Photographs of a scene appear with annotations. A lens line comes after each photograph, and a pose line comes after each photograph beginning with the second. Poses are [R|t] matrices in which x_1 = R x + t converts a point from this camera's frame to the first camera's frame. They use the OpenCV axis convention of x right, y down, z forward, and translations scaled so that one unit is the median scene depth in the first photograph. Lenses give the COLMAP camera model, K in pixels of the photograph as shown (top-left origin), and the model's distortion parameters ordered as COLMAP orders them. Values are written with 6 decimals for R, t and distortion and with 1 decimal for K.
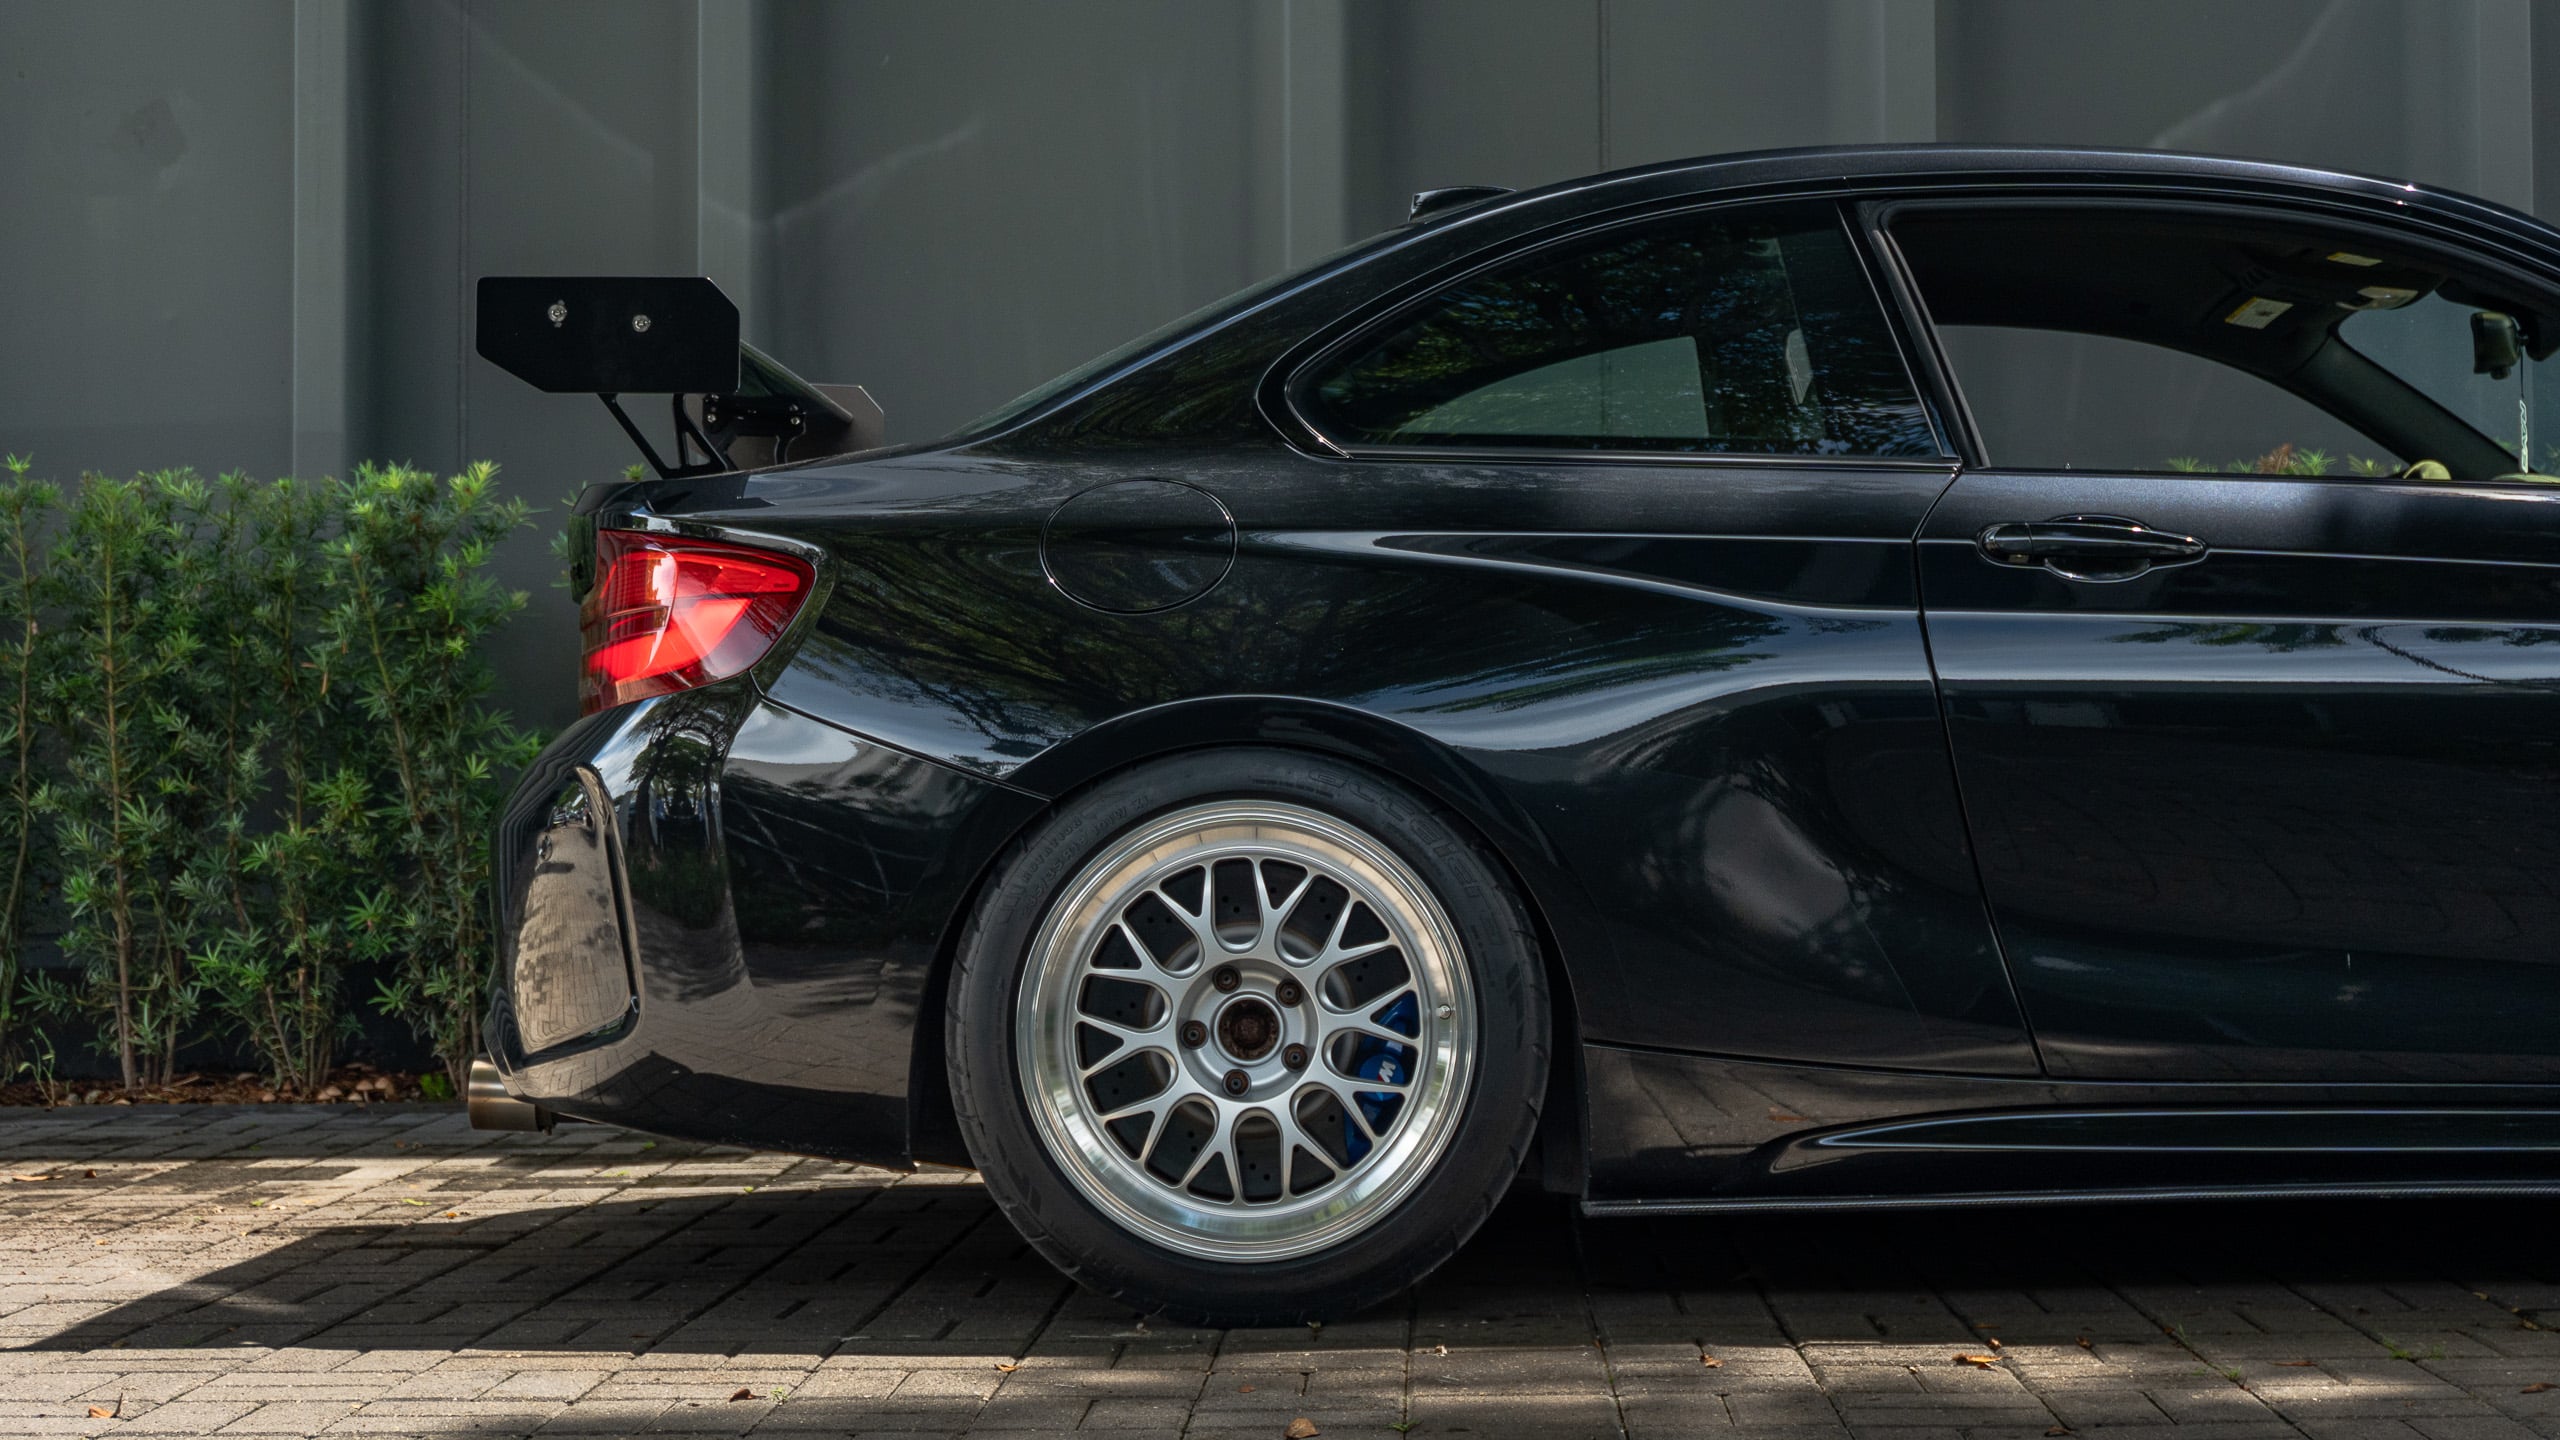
lens RADIAL K [[3786.9, 0, 1283.1], [0, 3786.9, 717.7], [0, 0, 1]] dist [0.021753, 0.000000]
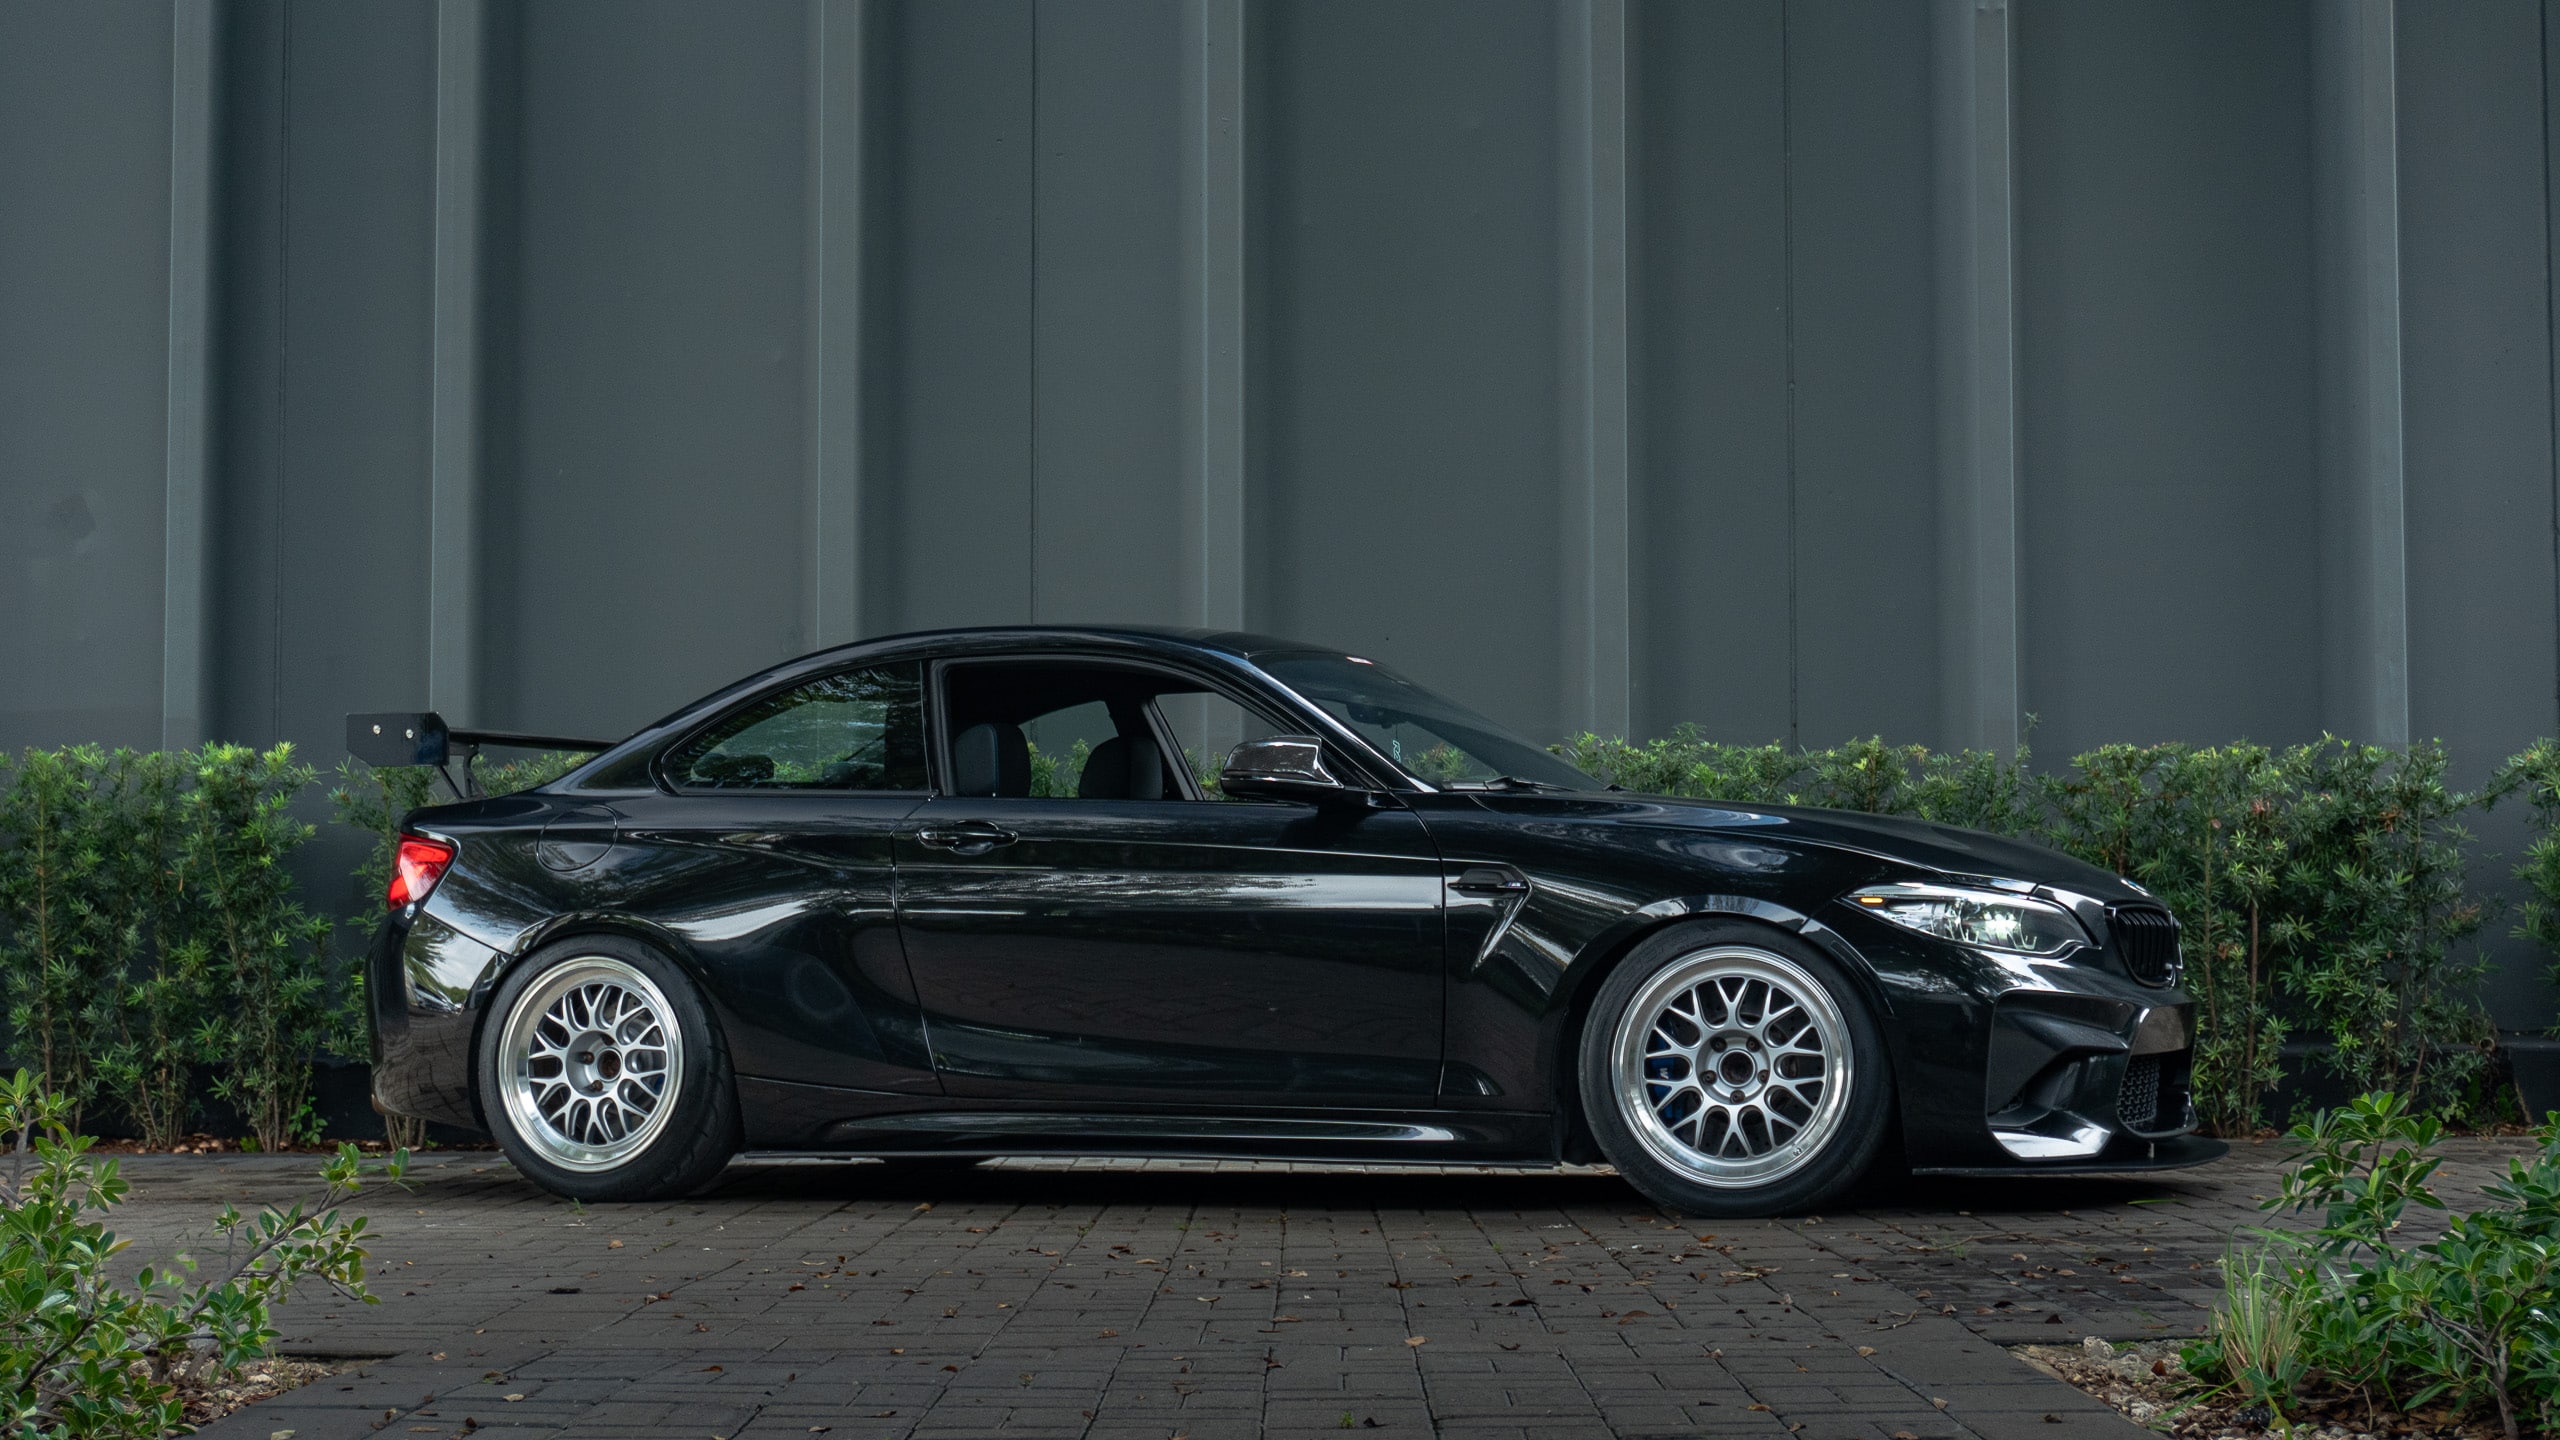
lens RADIAL K [[3648.3, 0, 1290.9], [0, 3648.3, 811.5], [0, 0, 1]] dist [-0.034748, 0.000000]
pose [[0.999067, 0.006799, 0.042637, 0.136037], [-0.005871, 0.999744, -0.021858, -0.008877], [-0.042775, 0.021587, 0.998851, -0.501245]]
